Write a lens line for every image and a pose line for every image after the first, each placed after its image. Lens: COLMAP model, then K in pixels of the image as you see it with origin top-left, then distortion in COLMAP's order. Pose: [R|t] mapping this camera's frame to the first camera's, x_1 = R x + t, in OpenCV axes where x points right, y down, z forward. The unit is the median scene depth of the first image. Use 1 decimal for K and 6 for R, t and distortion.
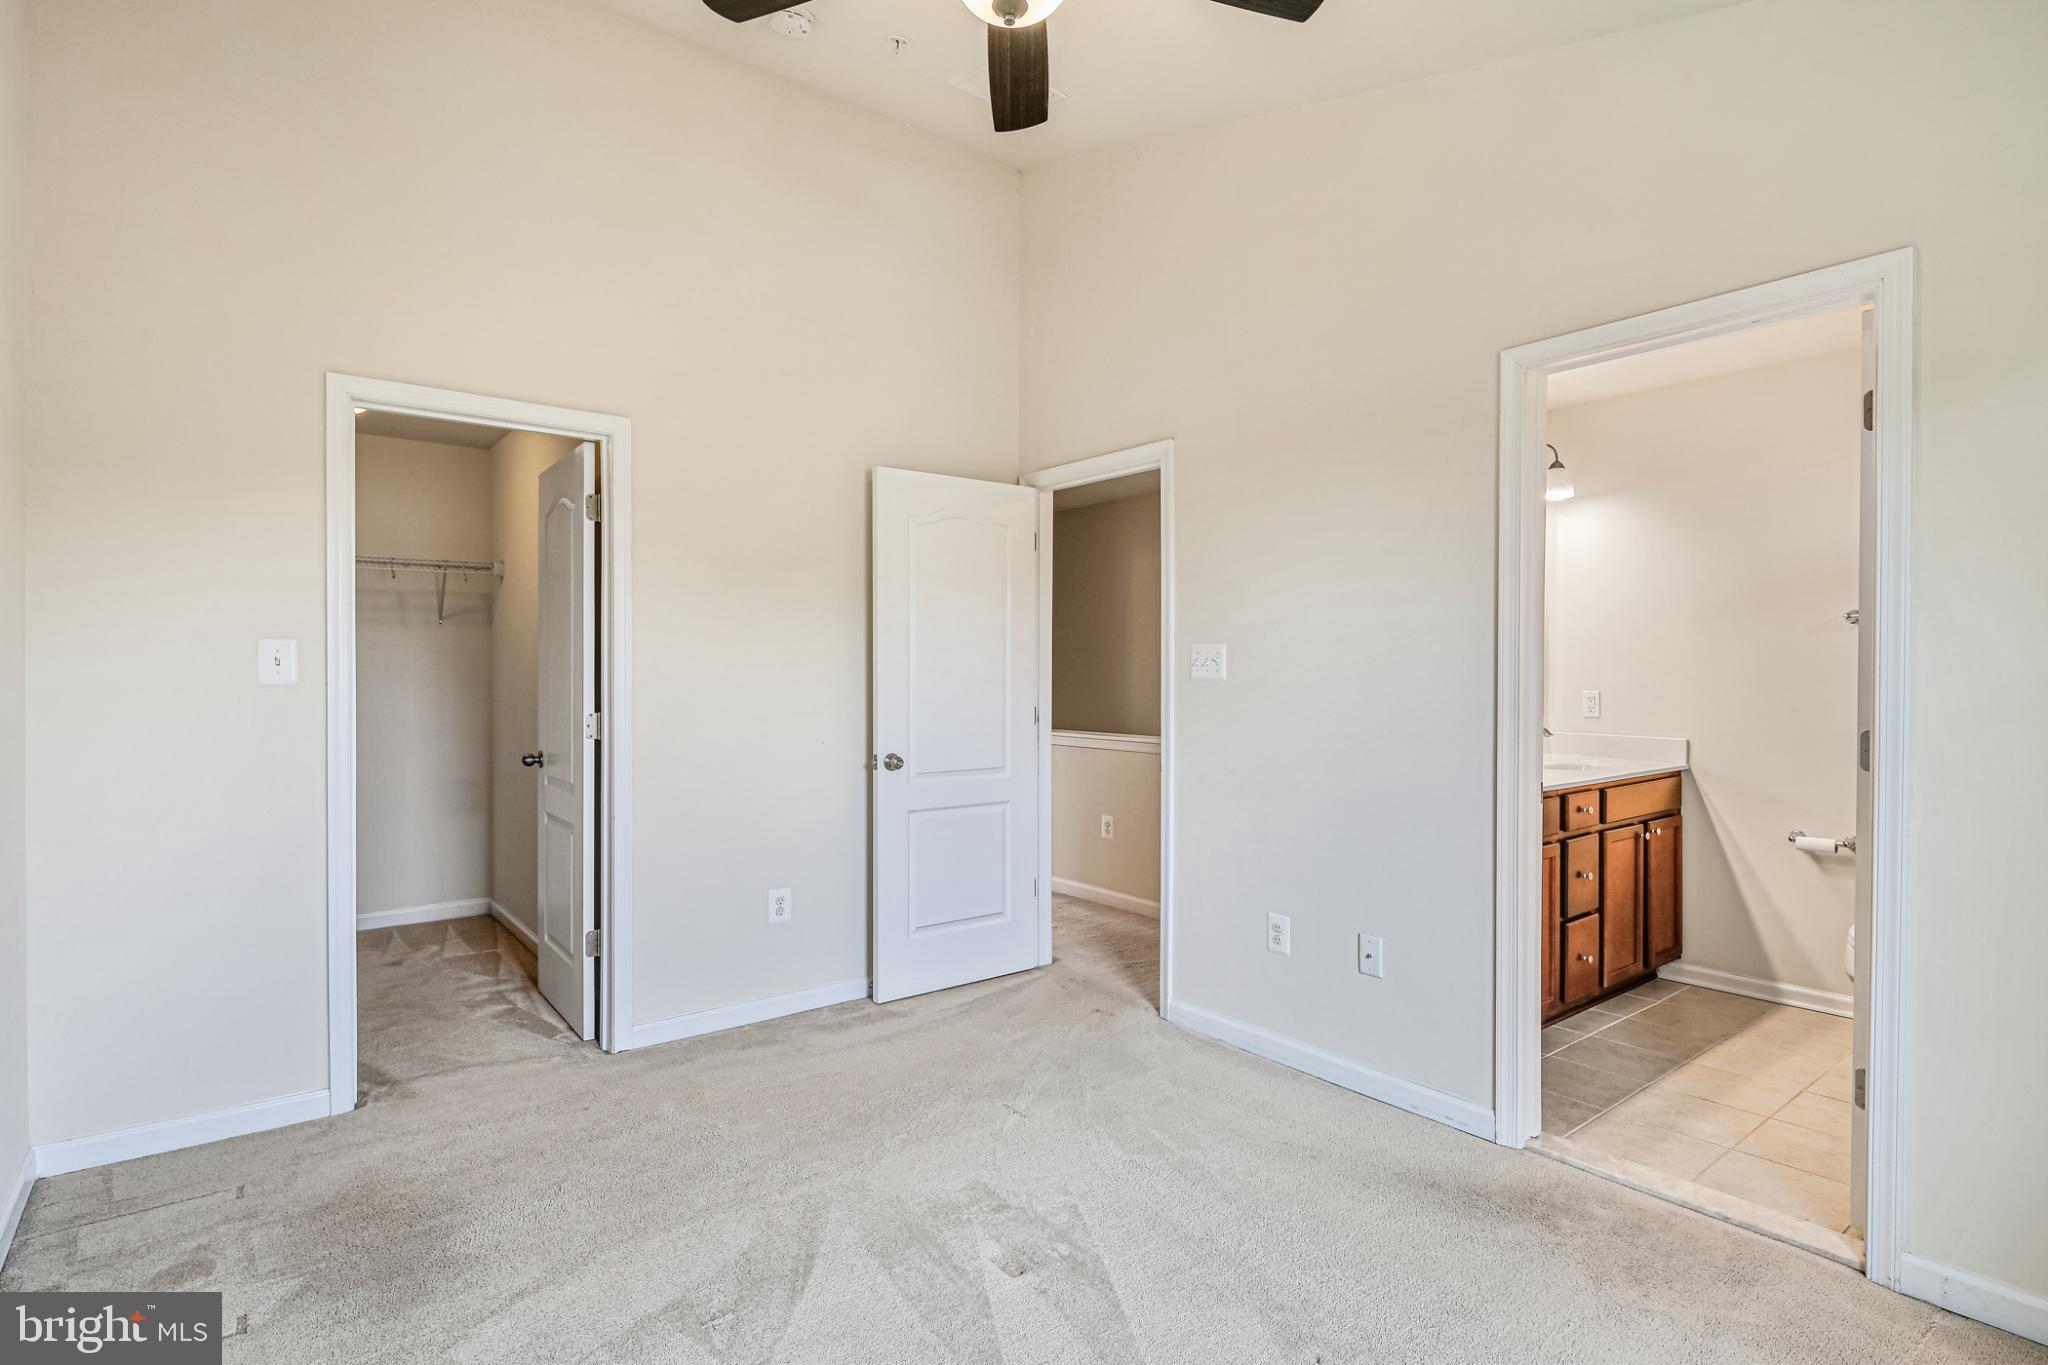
lens RADIAL K [[1005.4, 0, 1038.5], [0, 1005.4, 676.2], [0, 0, 1]] dist [0.005598, -0.004850]
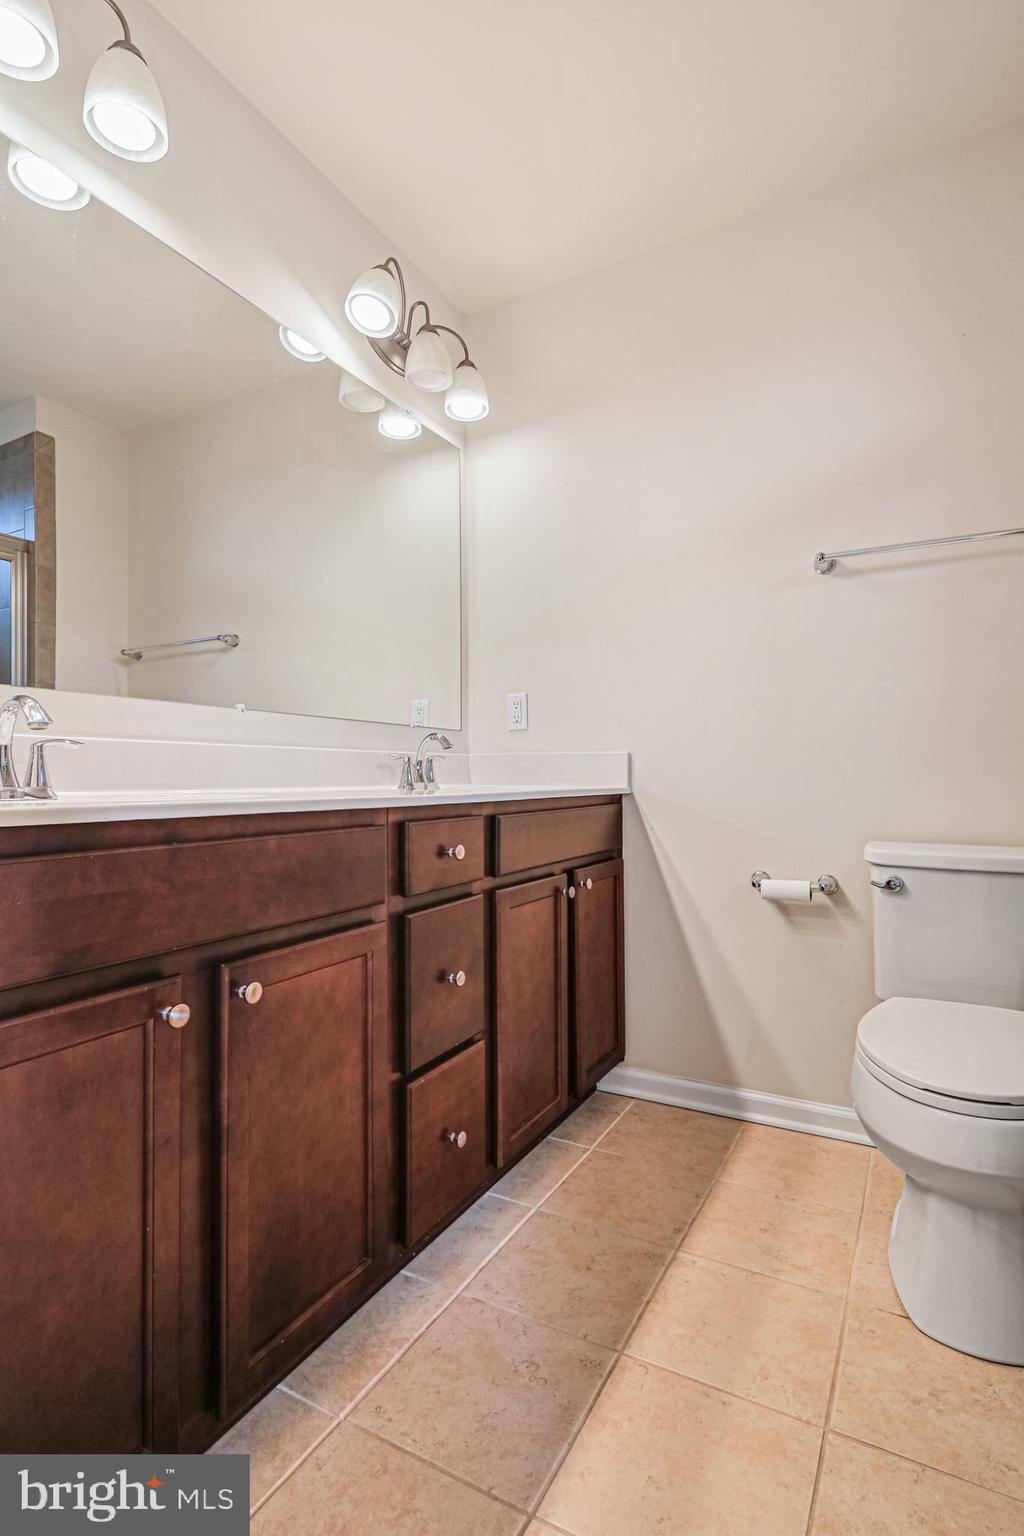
lens RADIAL K [[754.0, 0, 510.2], [0, 754.0, 772.8], [0, 0, 1]] dist [0.005598, -0.004850]
pose [[0.924891, -0.002222, 0.380226, 0.390347], [0.005939, 0.999945, -0.008604, 0.087904], [-0.380186, 0.010216, 0.924853, 0.577763]]
